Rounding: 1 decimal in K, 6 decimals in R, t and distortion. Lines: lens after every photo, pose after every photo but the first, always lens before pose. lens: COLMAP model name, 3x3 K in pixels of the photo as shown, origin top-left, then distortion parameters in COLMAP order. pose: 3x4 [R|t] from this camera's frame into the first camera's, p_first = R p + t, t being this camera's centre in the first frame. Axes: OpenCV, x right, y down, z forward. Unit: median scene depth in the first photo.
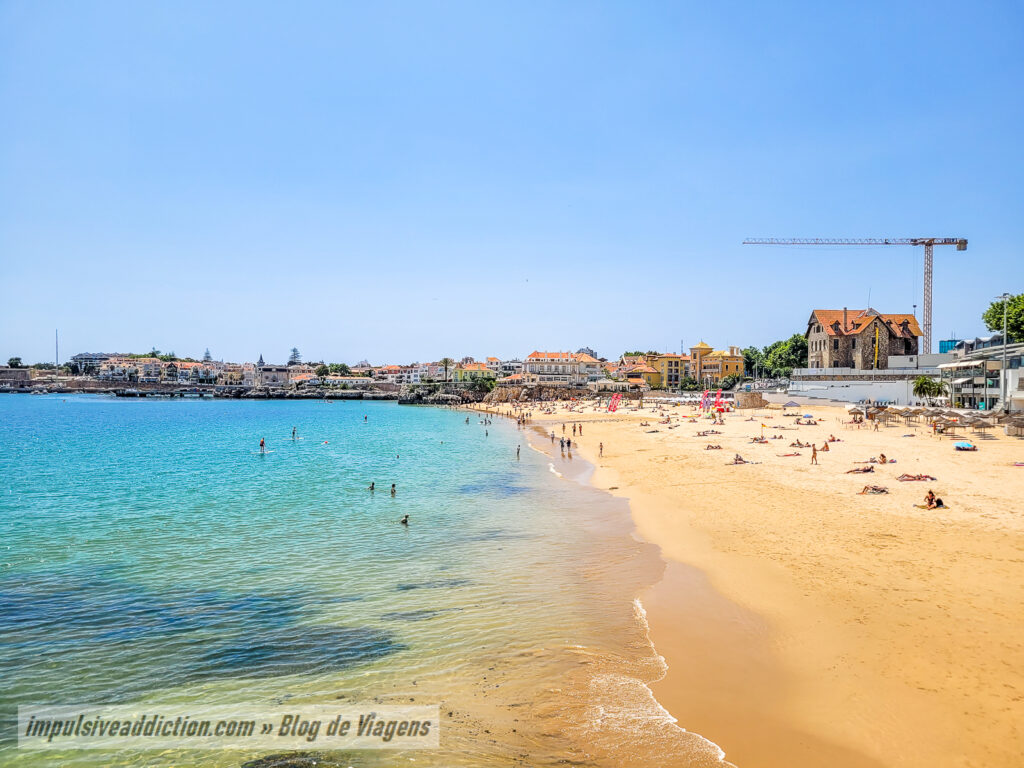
lens RADIAL K [[787.3, 0, 512.0], [0, 787.3, 384.0], [0, 0, 1]] dist [0.049954, -0.000249]
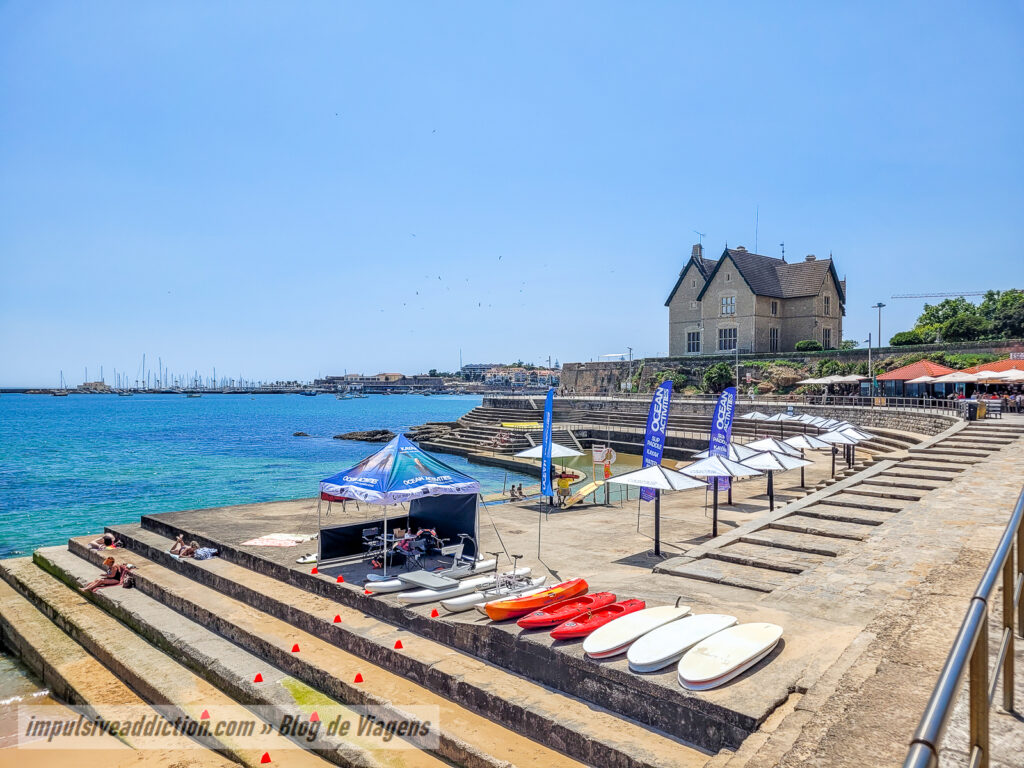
lens RADIAL K [[787.3, 0, 512.0], [0, 787.3, 384.0], [0, 0, 1]] dist [0.049954, -0.000249]
pose [[0.917234, -0.008131, -0.398266, 0.081435], [0.007022, 0.999966, -0.004243, -0.000443], [0.398287, 0.001096, 0.917260, -0.296880]]
